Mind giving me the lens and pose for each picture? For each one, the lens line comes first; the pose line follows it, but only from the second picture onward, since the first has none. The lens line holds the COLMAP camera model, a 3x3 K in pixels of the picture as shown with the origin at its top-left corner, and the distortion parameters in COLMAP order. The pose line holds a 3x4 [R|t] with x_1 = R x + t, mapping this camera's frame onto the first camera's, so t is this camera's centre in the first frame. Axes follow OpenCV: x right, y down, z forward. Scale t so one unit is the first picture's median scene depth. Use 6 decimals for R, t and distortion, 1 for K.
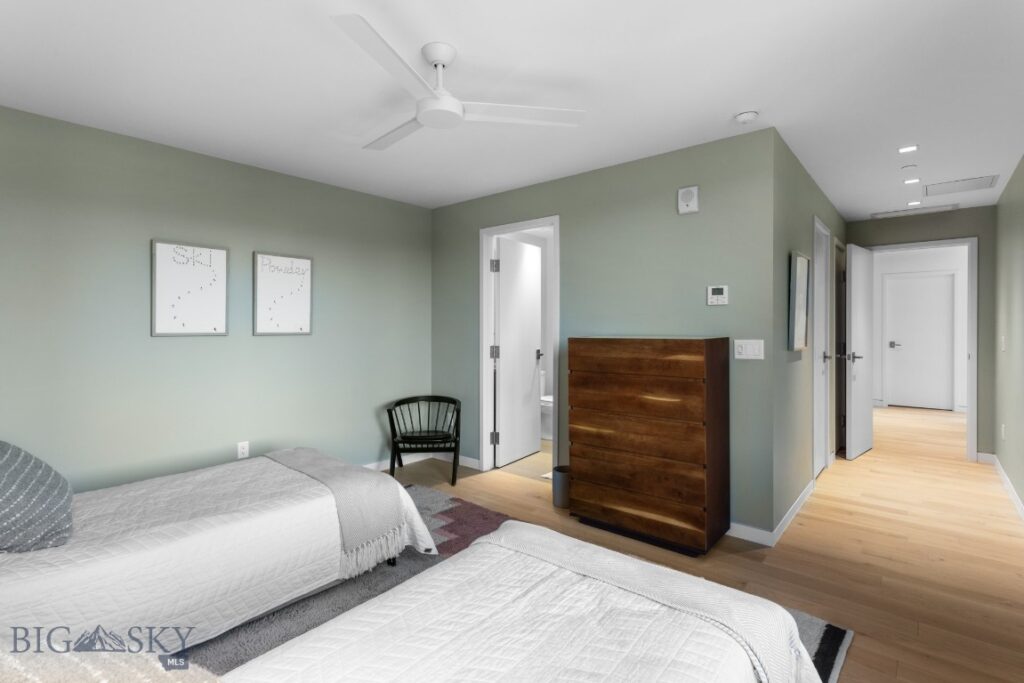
lens RADIAL K [[502.9, 0, 512.7], [0, 502.9, 334.5], [0, 0, 1]] dist [-0.042337, 0.024262]
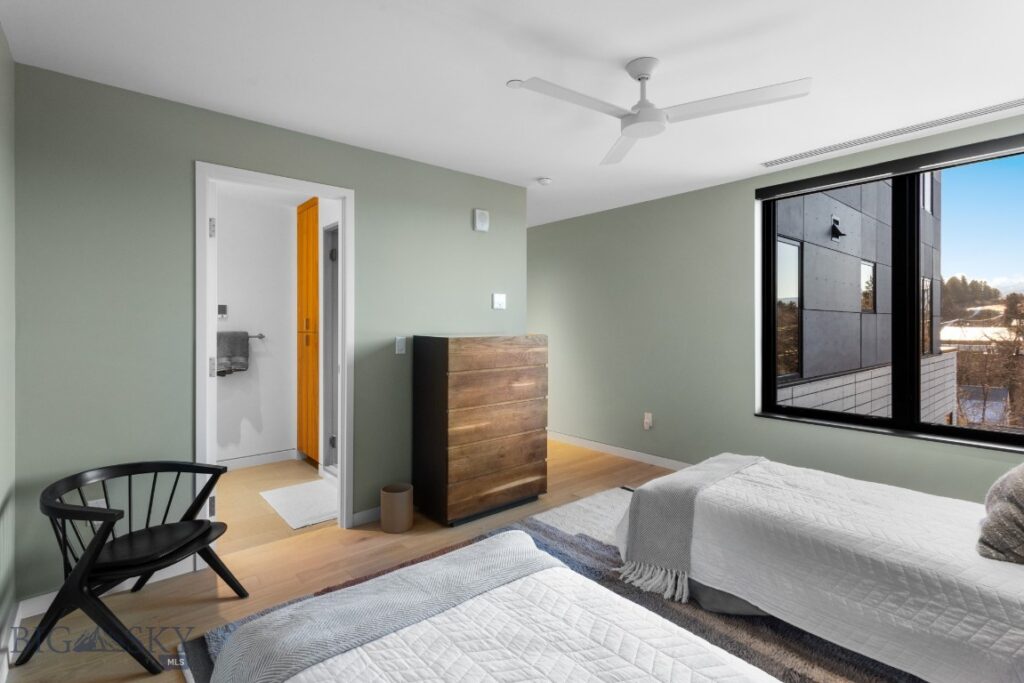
lens RADIAL K [[502.9, 0, 513.0], [0, 502.9, 333.1], [0, 0, 1]] dist [-0.042337, 0.024262]
pose [[0.112778, -0.016425, 0.993484, -0.856444], [0.013502, 0.999796, 0.014996, -0.015926], [-0.993529, 0.011723, 0.112976, 0.808731]]
